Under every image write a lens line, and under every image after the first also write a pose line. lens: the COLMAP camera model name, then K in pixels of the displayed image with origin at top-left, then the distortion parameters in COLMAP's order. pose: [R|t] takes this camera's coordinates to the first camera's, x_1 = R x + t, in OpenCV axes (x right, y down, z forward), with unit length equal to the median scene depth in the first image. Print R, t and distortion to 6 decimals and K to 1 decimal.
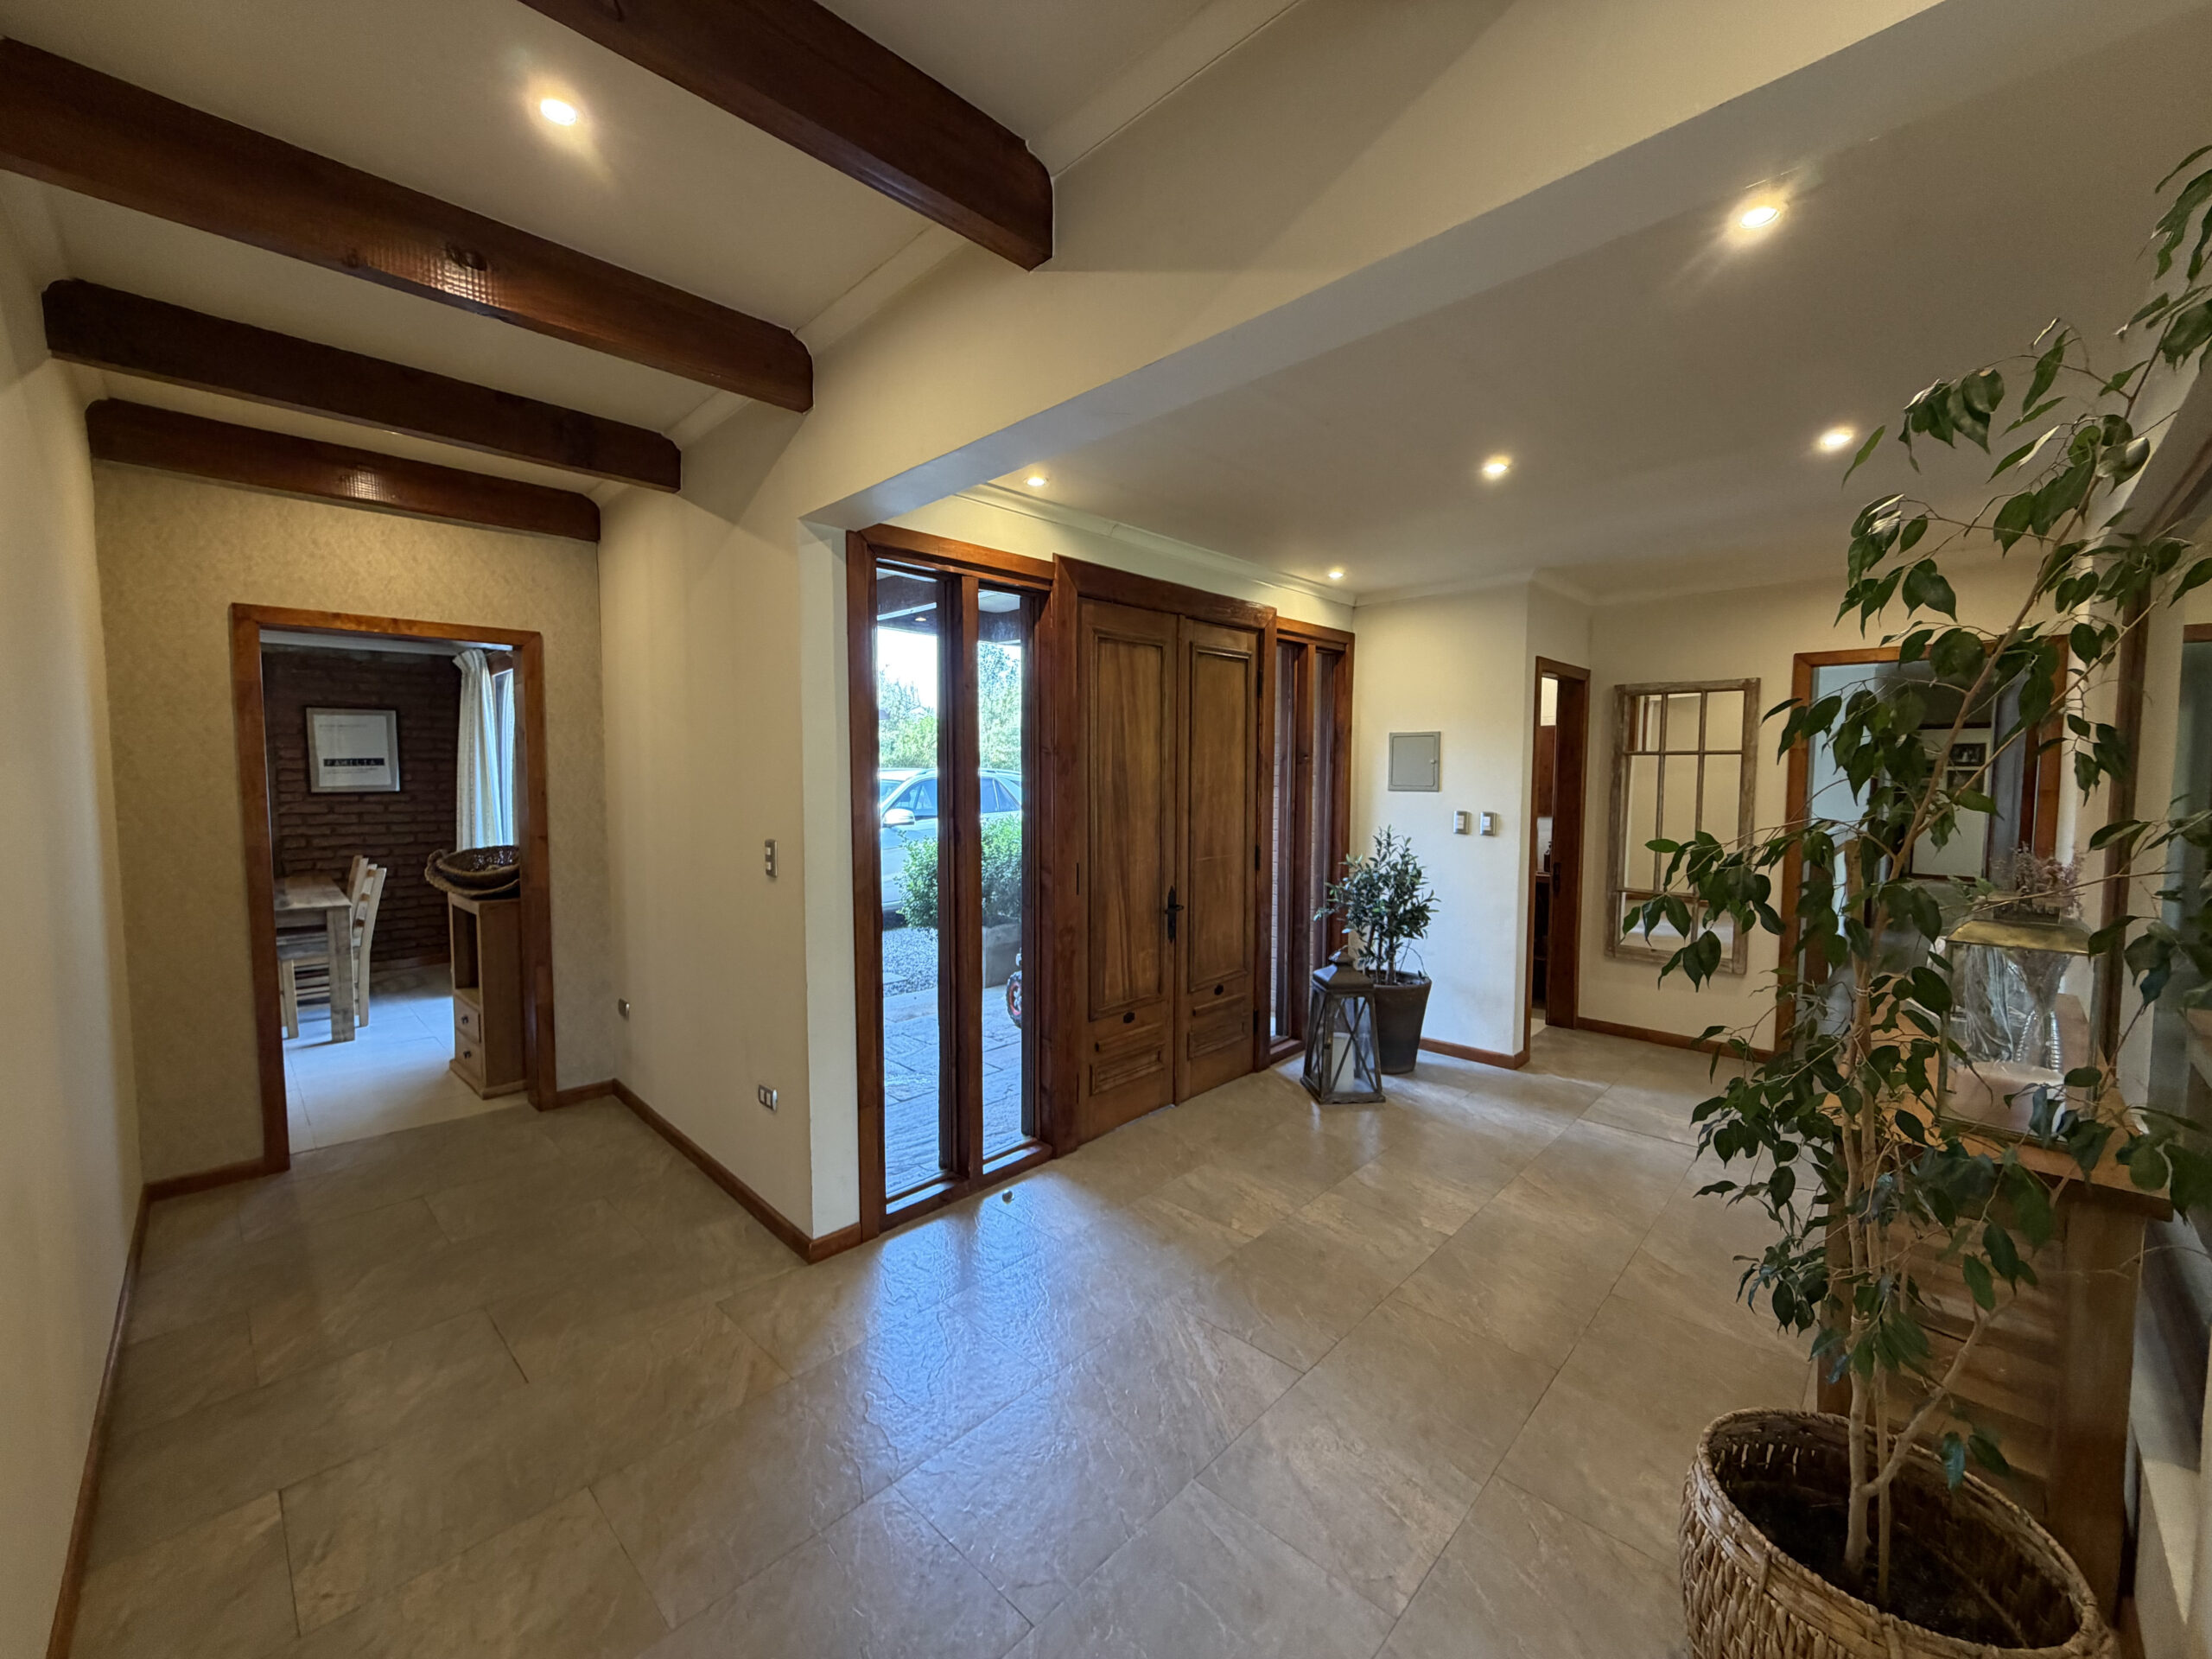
lens RADIAL K [[881.6, 0, 1095.0], [0, 881.6, 827.4], [0, 0, 1]] dist [0.002358, 0.000017]
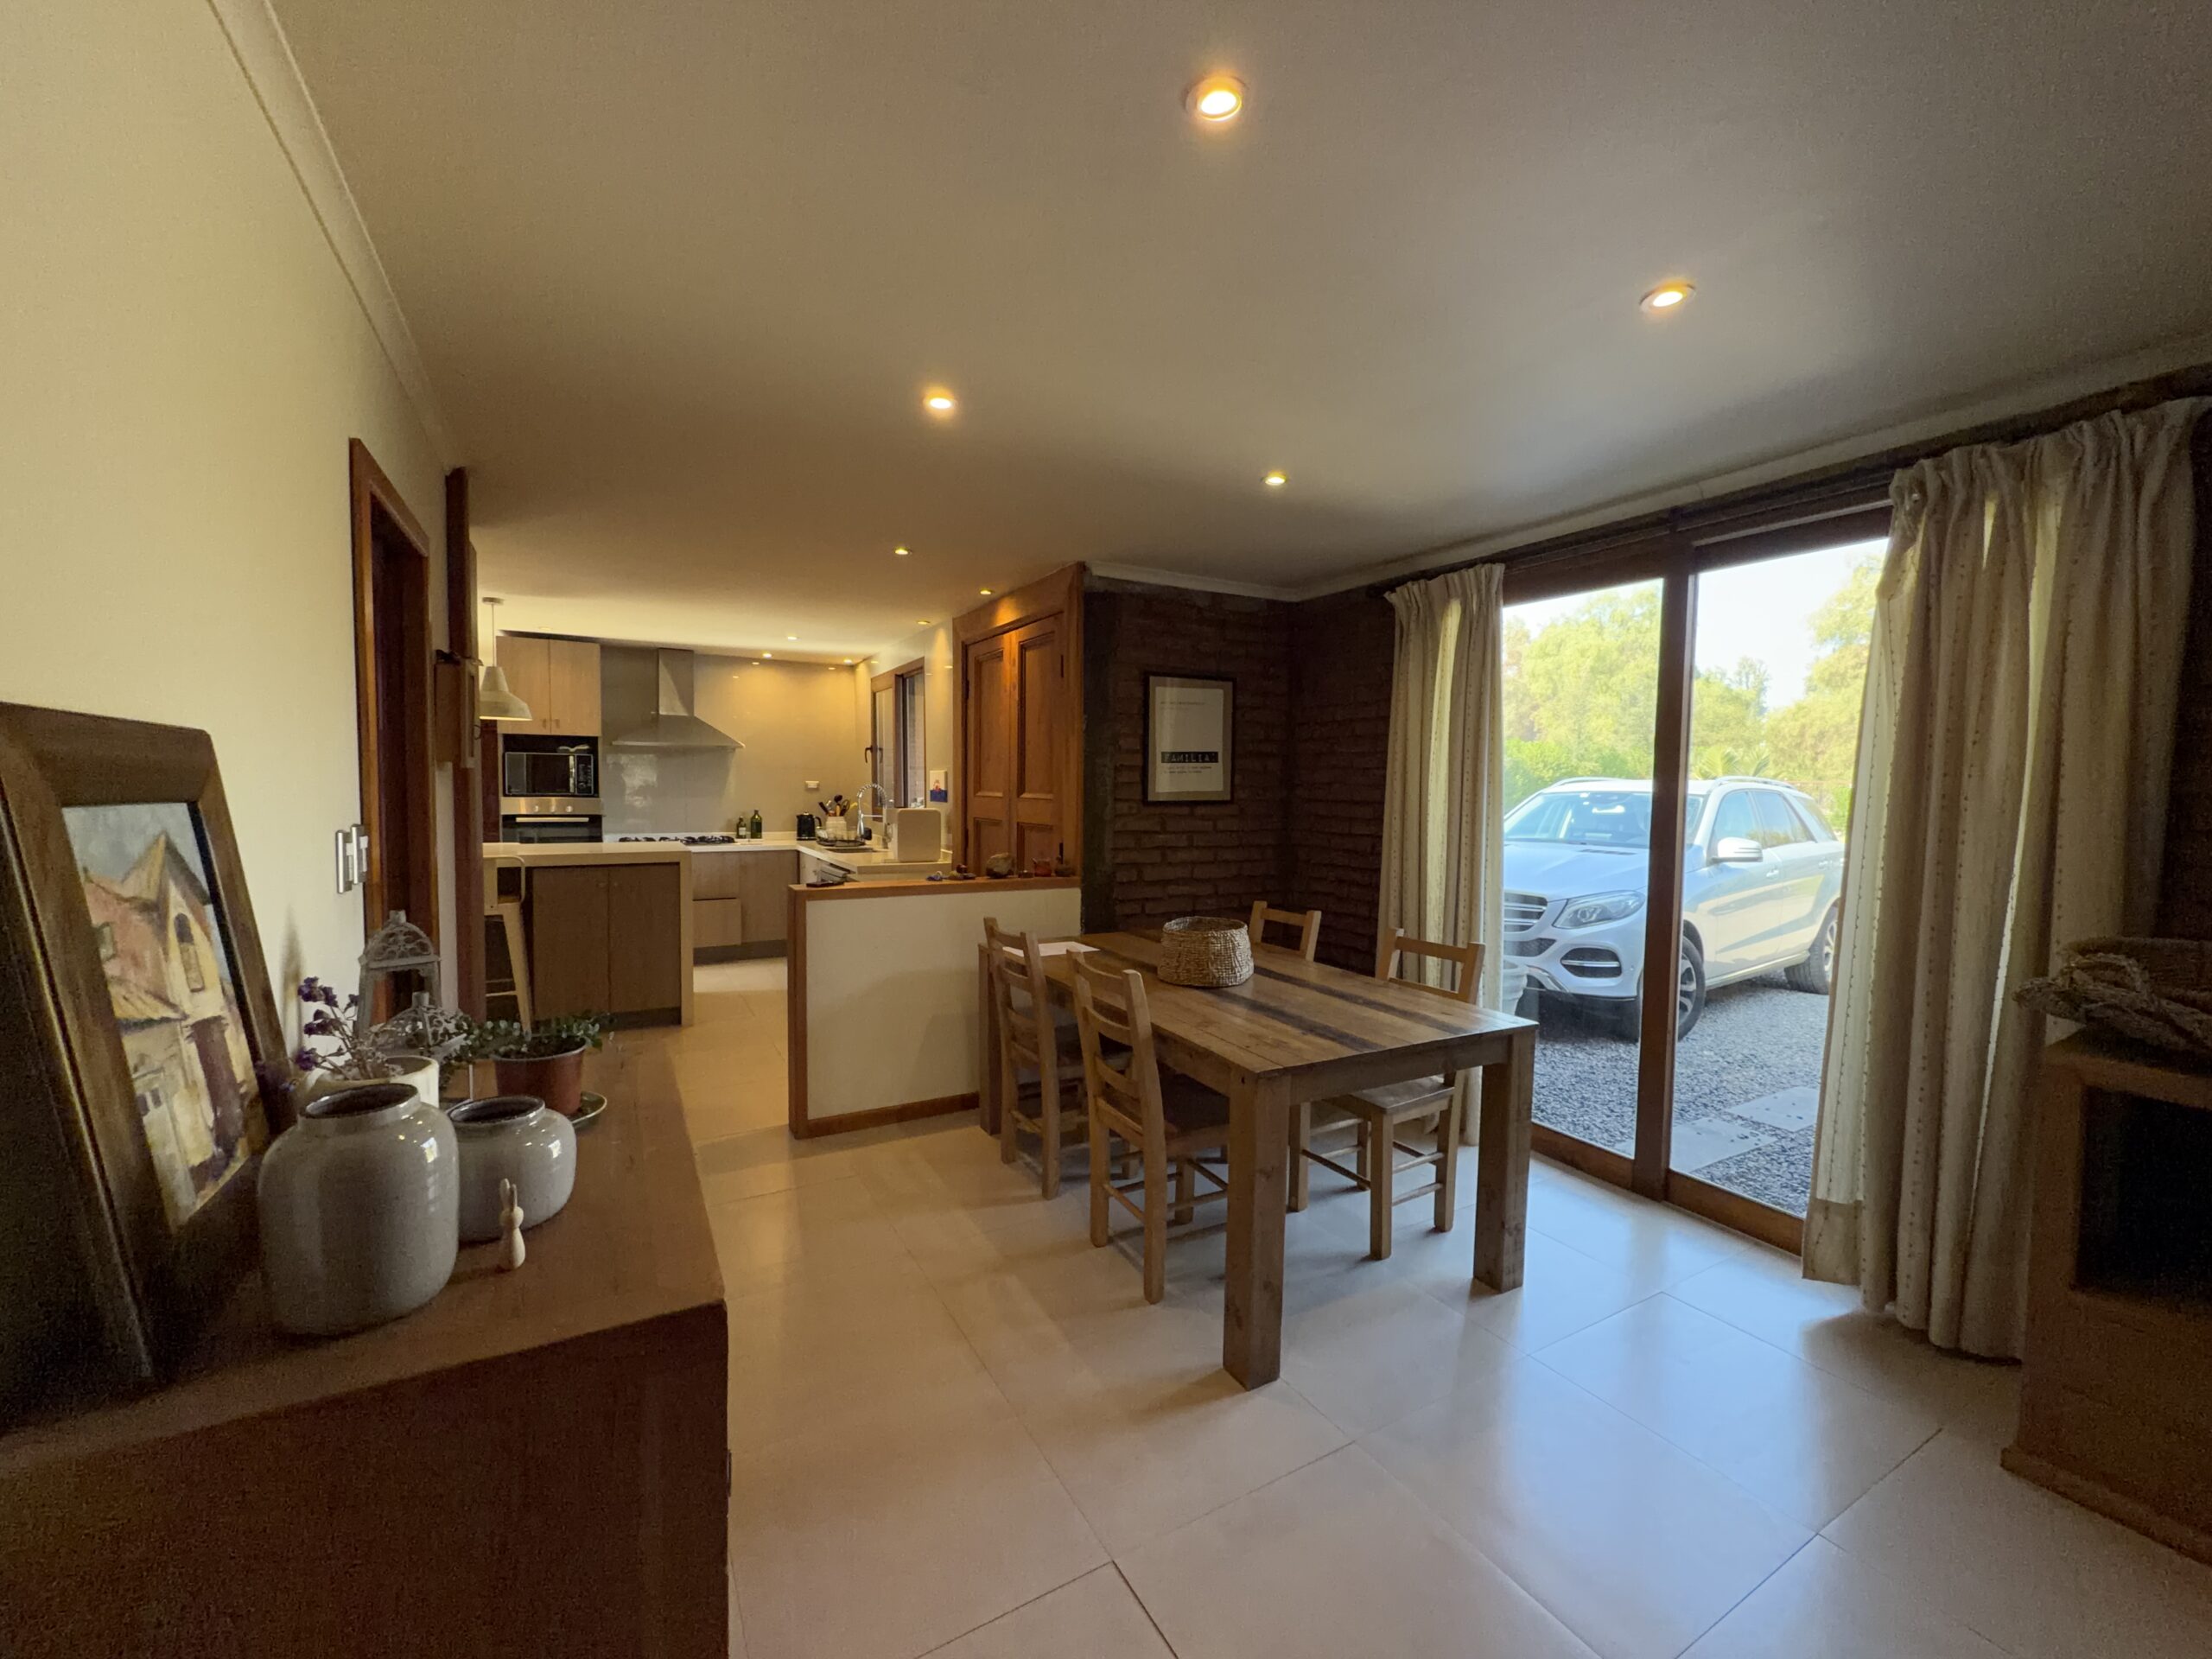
lens RADIAL K [[881.6, 0, 1105.5], [0, 881.6, 834.6], [0, 0, 1]] dist [0.002358, 0.000017]
pose [[0.964382, 0.028793, -0.262943, -0.724398], [-0.031066, 0.999507, -0.004493, -0.009325], [0.262684, 0.012501, 0.964801, 0.333228]]
